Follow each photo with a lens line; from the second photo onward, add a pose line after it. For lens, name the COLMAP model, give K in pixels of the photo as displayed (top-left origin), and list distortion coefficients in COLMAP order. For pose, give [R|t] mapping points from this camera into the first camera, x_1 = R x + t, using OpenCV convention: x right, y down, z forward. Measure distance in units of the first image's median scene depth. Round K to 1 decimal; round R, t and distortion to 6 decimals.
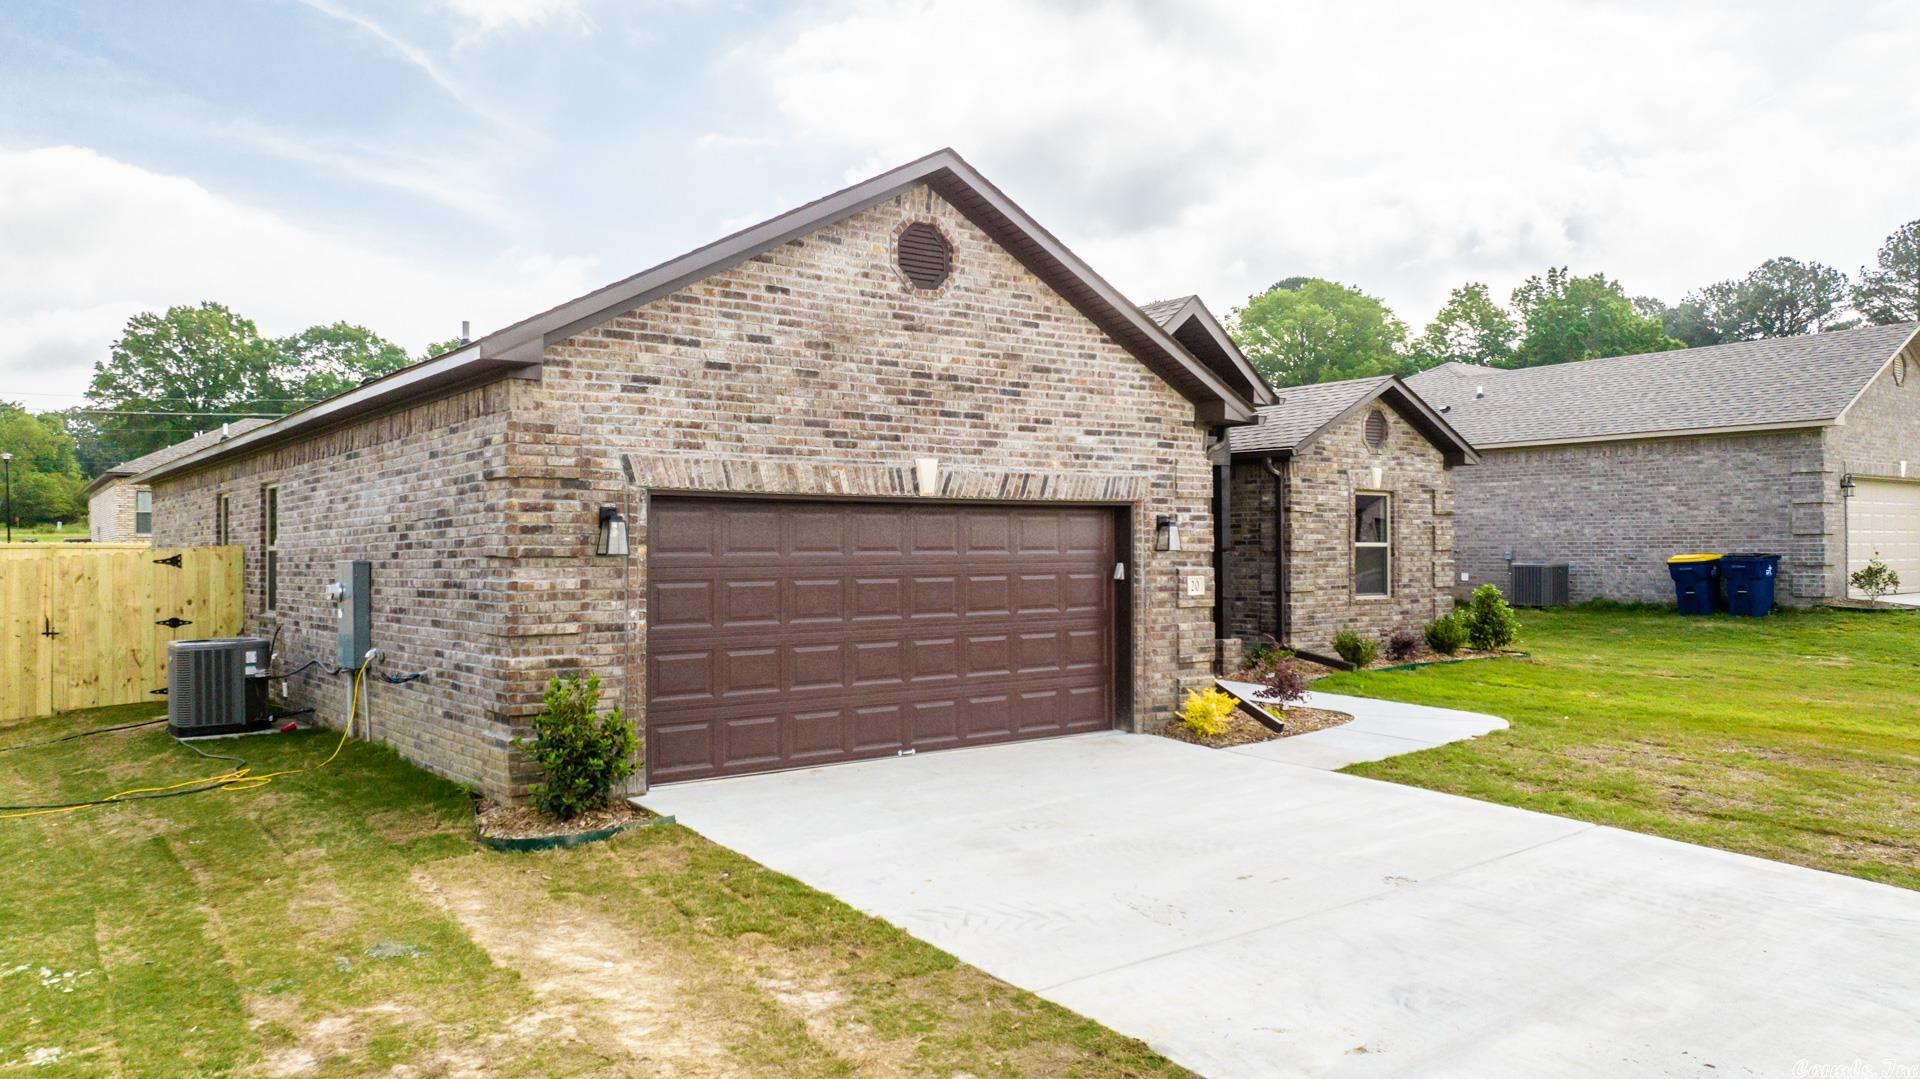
lens RADIAL K [[1344.6, 0, 960.0], [0, 1344.6, 539.5], [0, 0, 1]] dist [-0.024223, 0.002662]
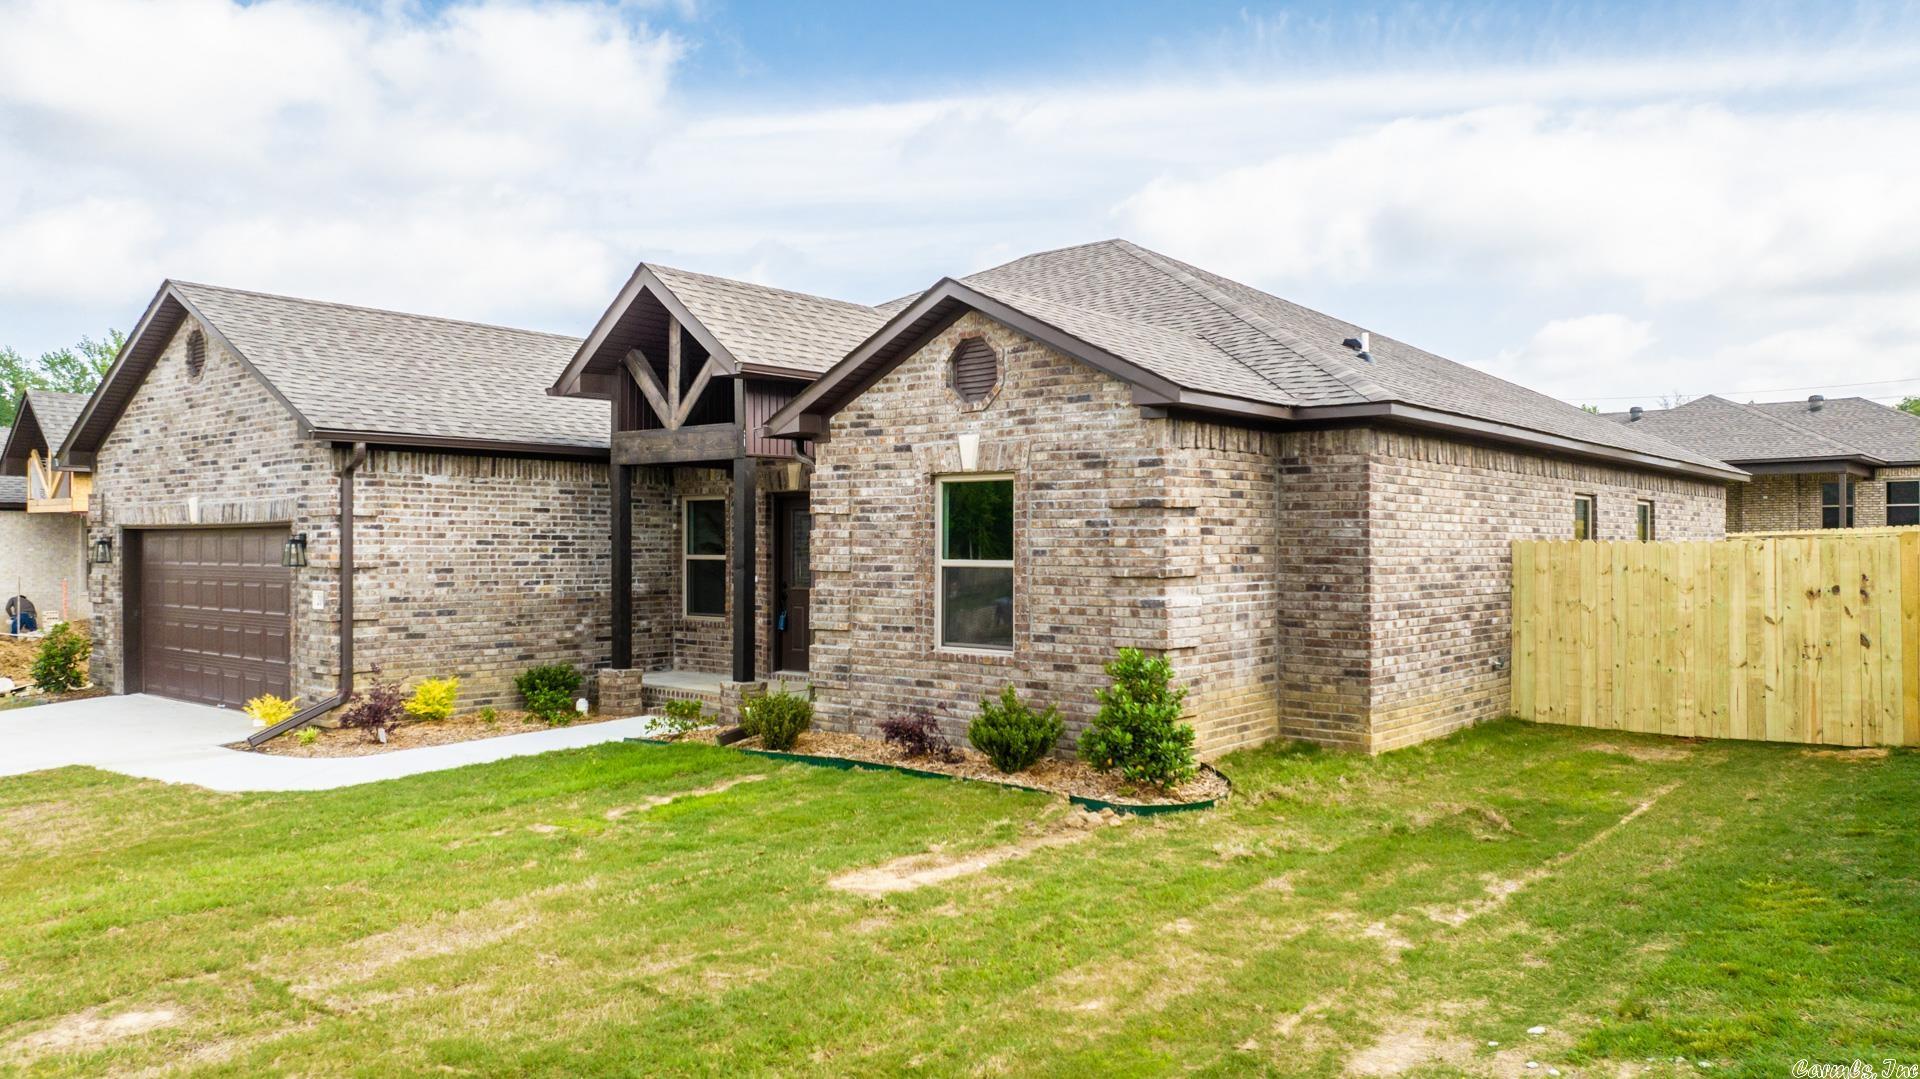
lens RADIAL K [[1365.7, 0, 960.0], [0, 1365.7, 539.5], [0, 0, 1]] dist [-0.016252, 0.000638]
pose [[0.213075, 0.000709, -0.977036, 1.466073], [0.005513, 0.999983, 0.001928, -0.013116], [0.977020, -0.005797, 0.213068, 1.407584]]
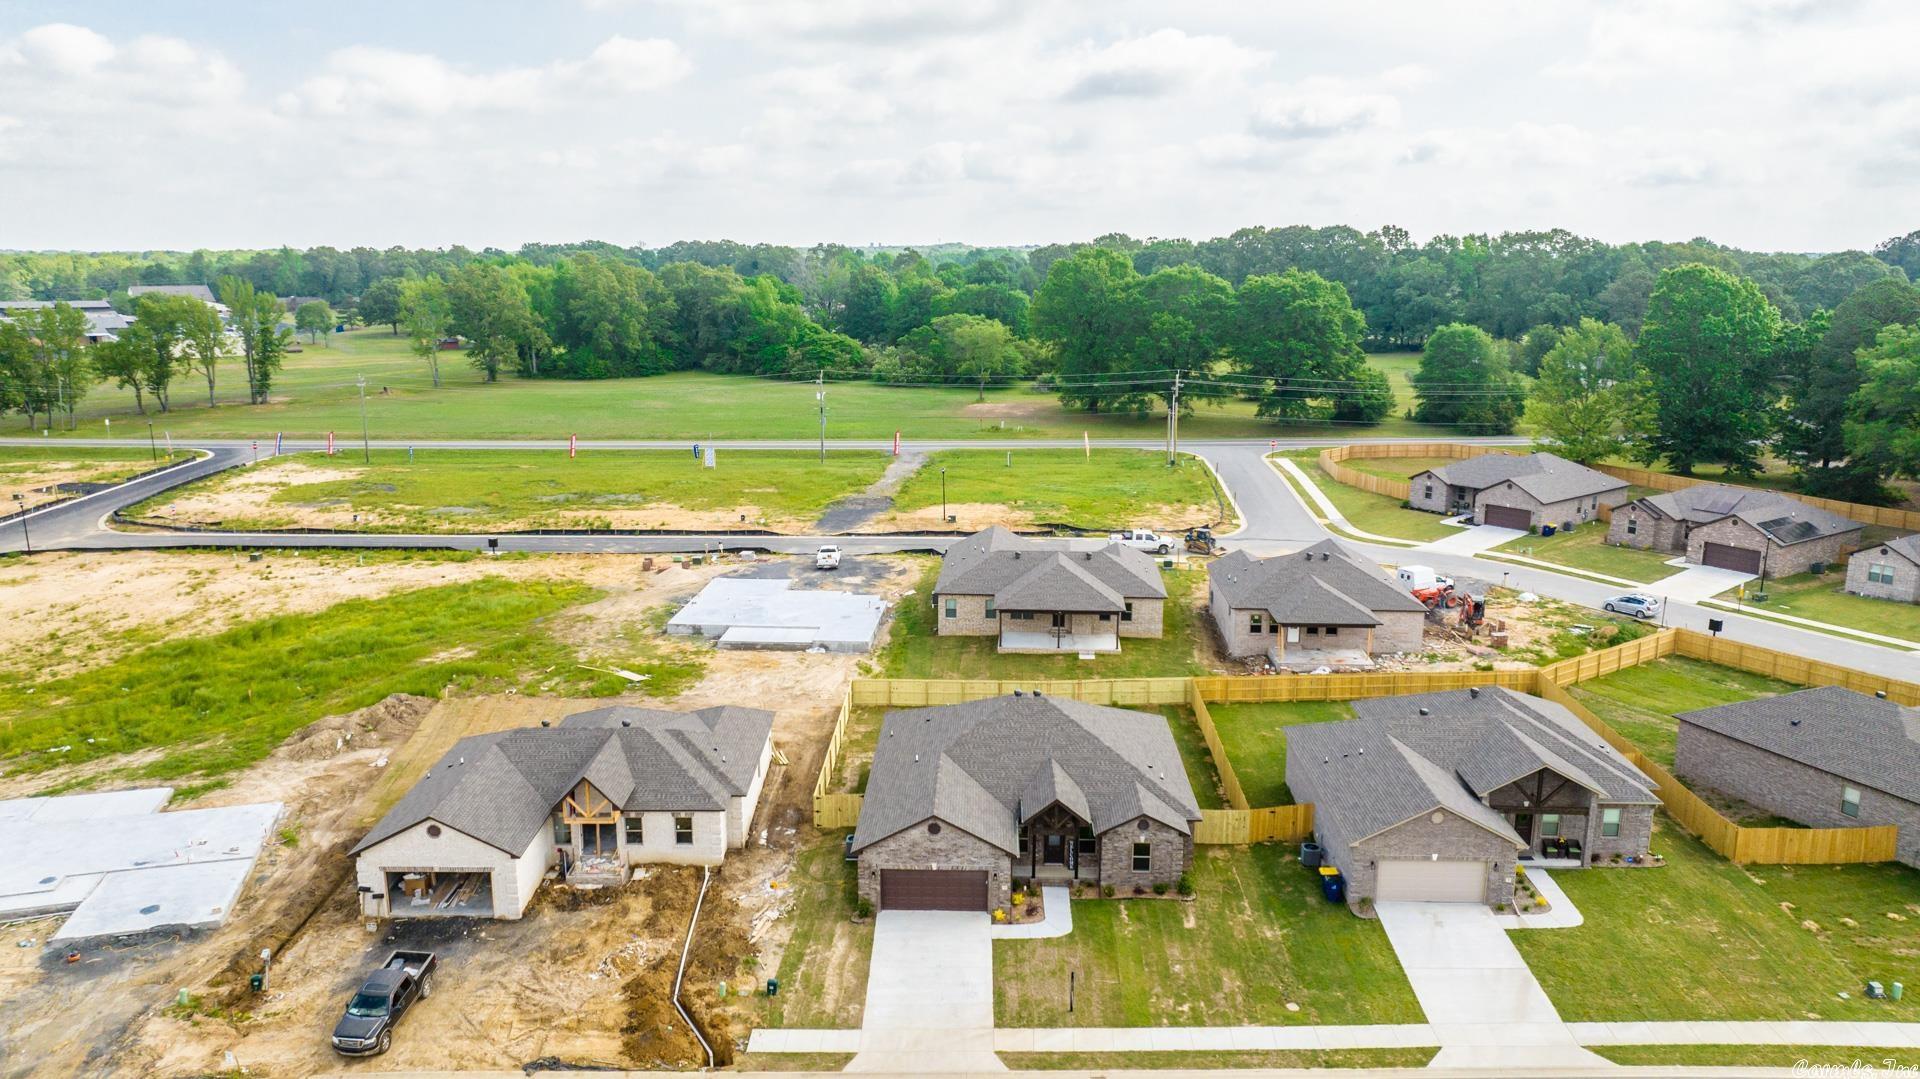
lens RADIAL K [[1365.7, 0, 960.0], [0, 1365.7, 539.5], [0, 0, 1]] dist [-0.016252, 0.000638]
pose [[0.776053, 0.136288, -0.615765, 3.153182], [-0.003394, 0.977259, 0.212021, -2.416766], [0.630658, -0.162449, 0.758868, -2.813608]]
